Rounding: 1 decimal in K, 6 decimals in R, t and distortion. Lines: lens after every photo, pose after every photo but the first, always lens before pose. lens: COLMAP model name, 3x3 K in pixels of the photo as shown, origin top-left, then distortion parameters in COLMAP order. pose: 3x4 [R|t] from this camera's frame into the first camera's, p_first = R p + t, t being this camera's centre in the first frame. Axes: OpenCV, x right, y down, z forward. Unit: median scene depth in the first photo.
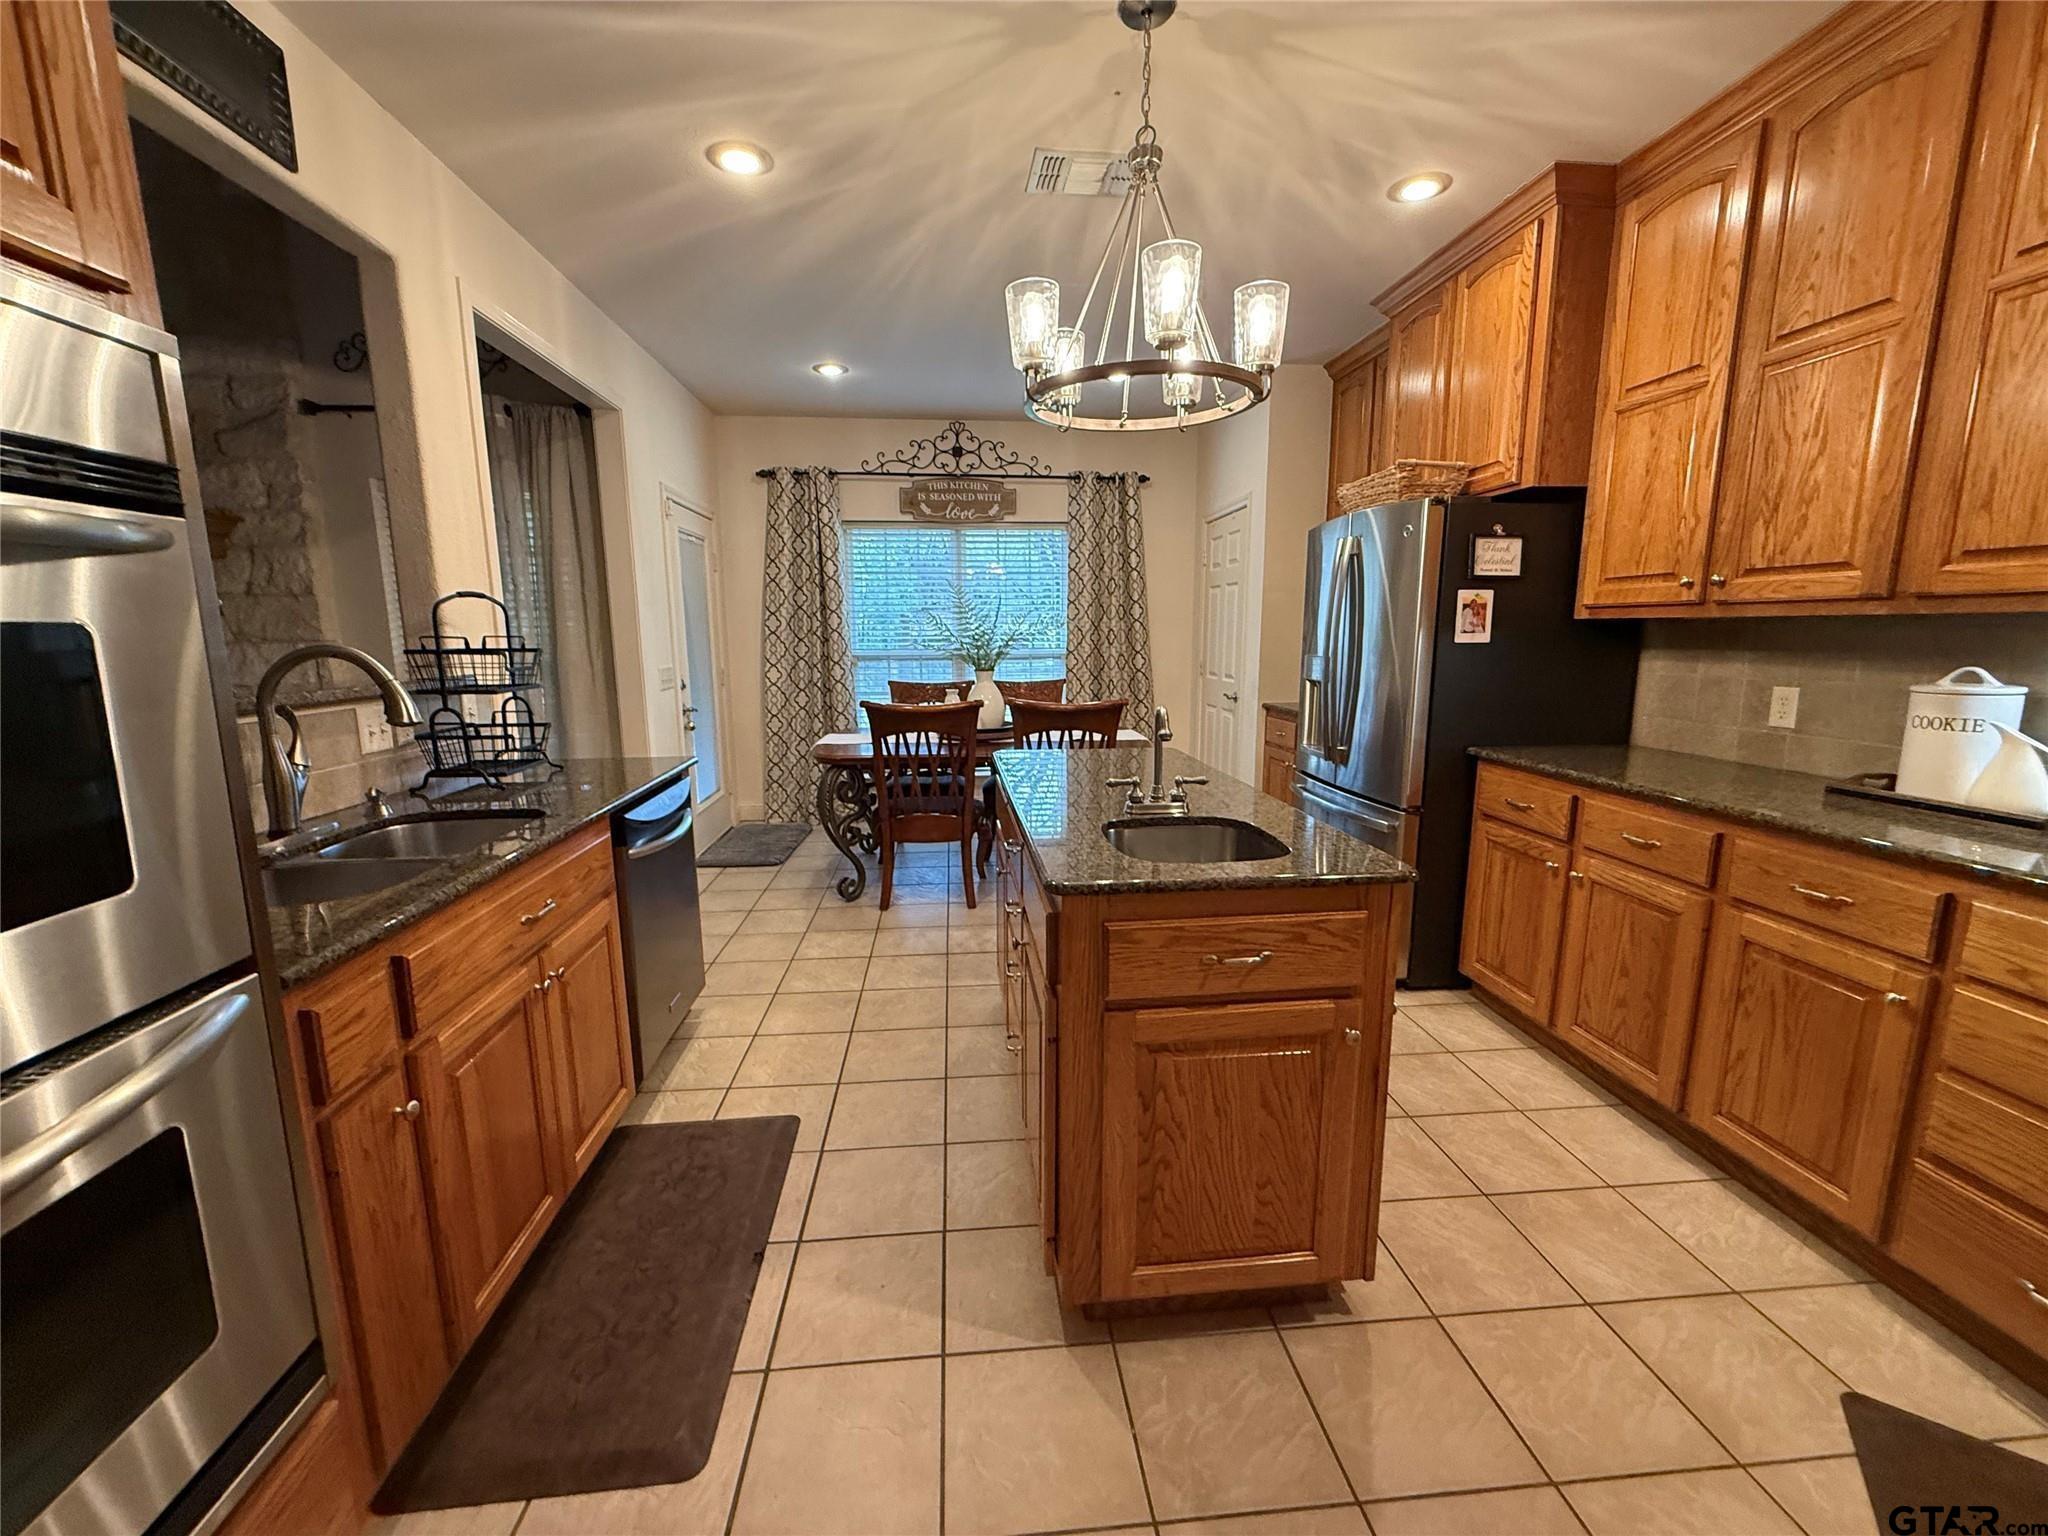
lens RADIAL K [[816.8, 0, 1018.8], [0, 816.8, 765.8], [0, 0, 1]] dist [0.007735, 0.001533]
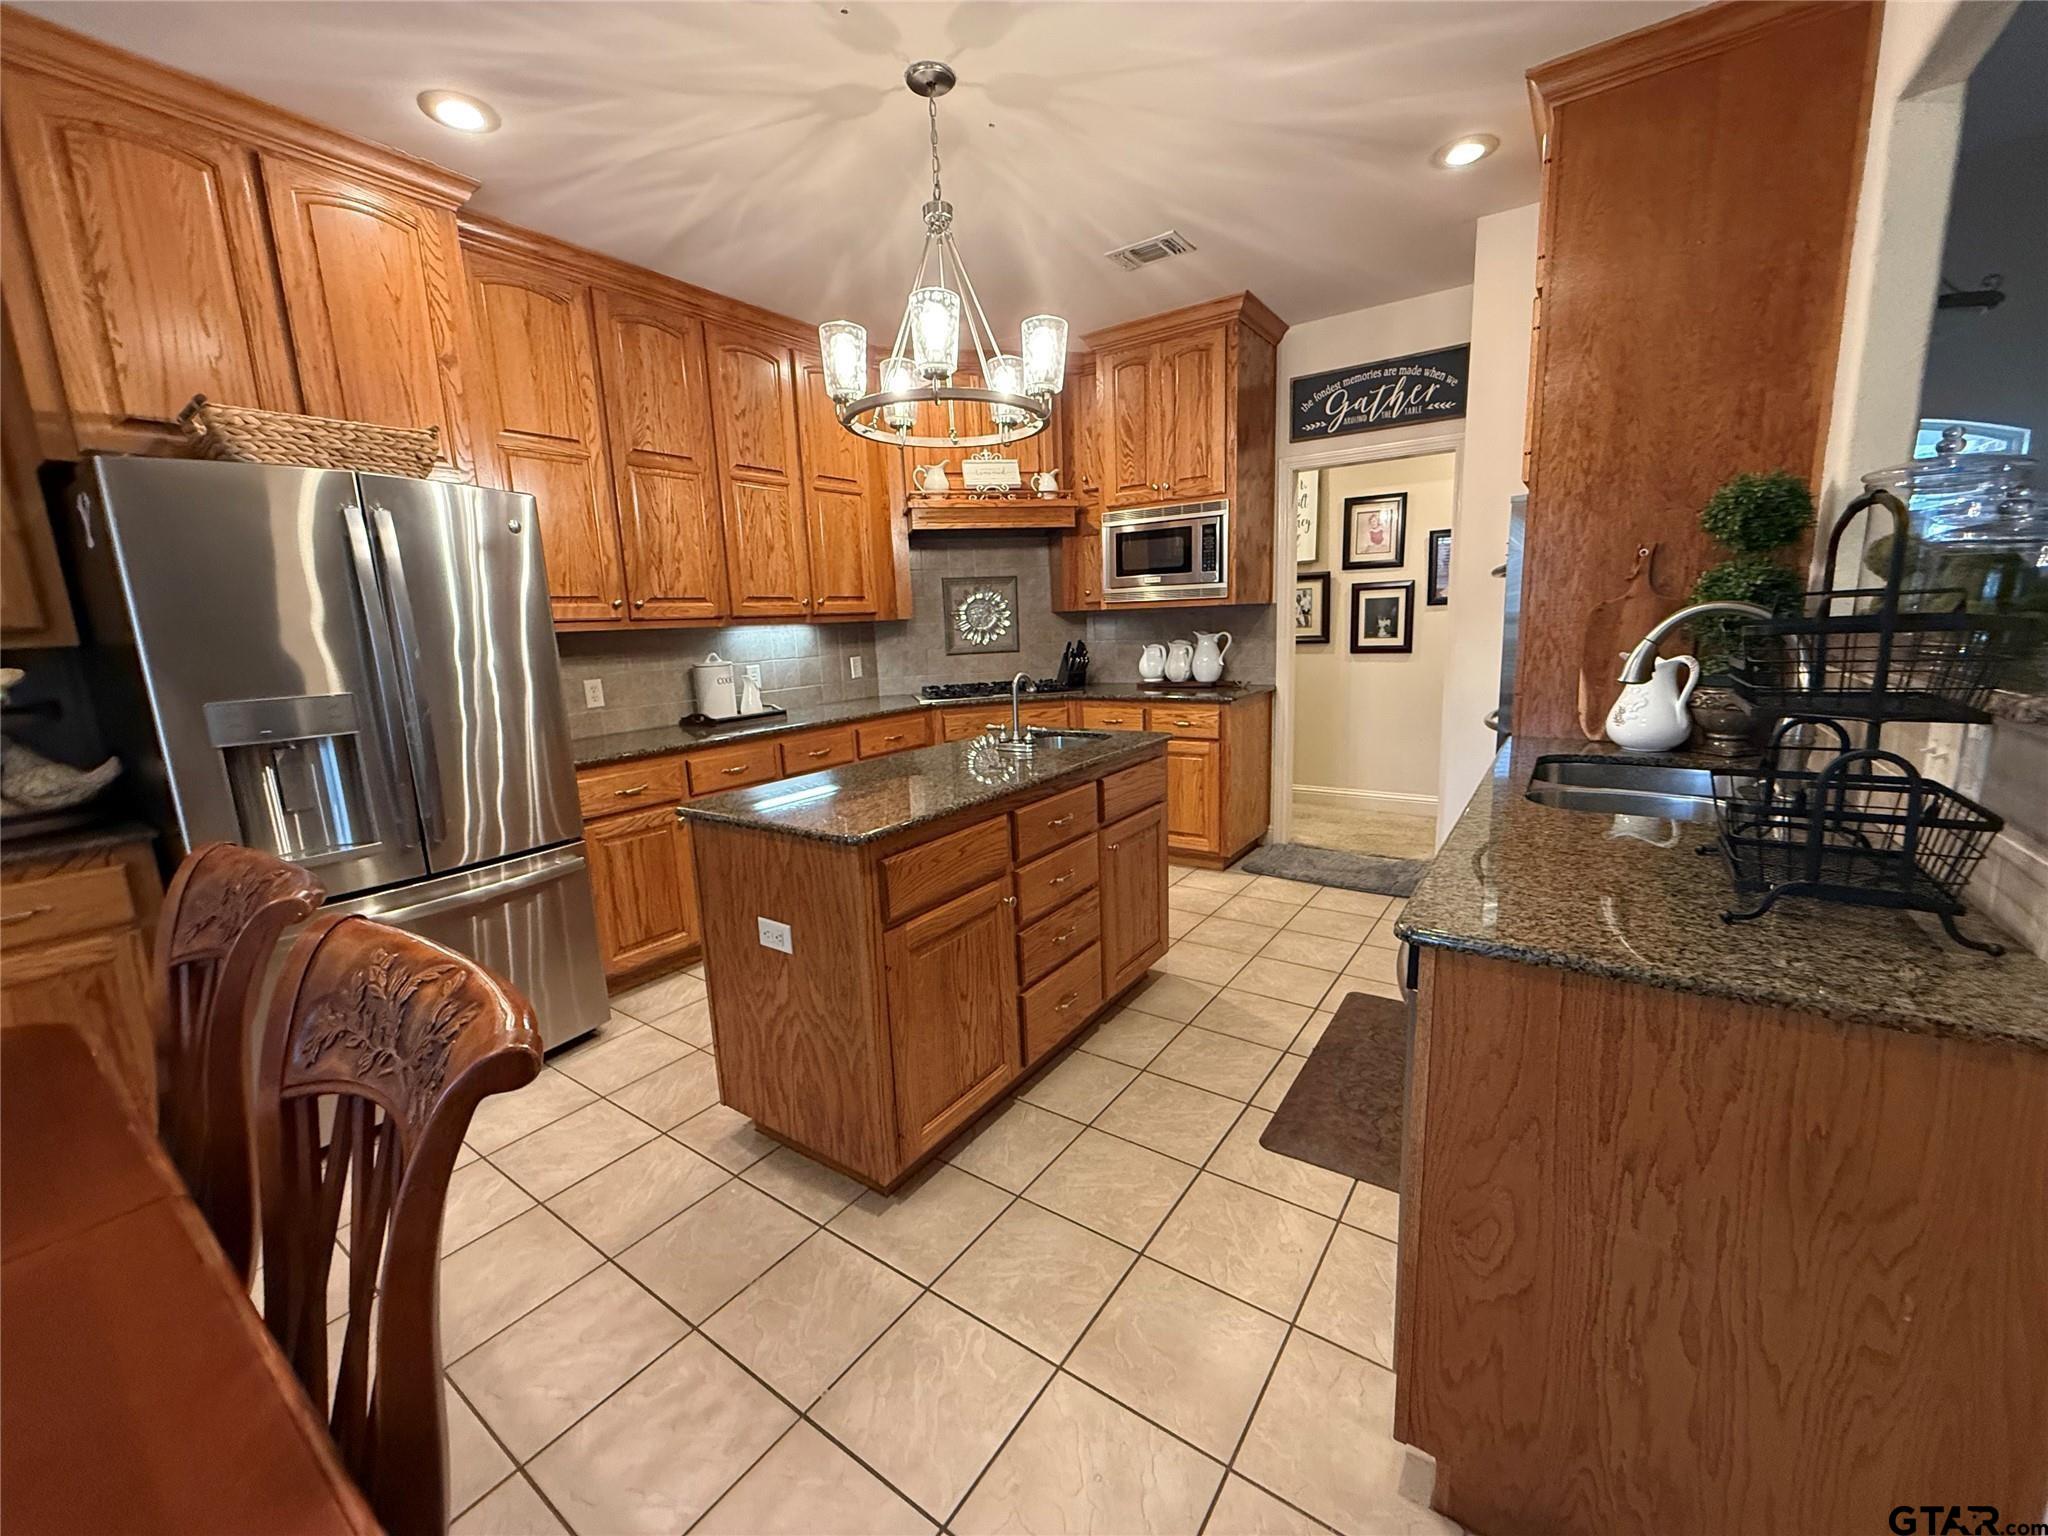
lens RADIAL K [[816.8, 0, 1016.2], [0, 816.8, 765.4], [0, 0, 1]] dist [0.007735, 0.001533]
pose [[-0.758217, -0.085540, 0.646367, -0.642351], [0.148292, 0.942750, 0.298717, -0.300450], [-0.634914, 0.322343, -0.702124, 1.744405]]
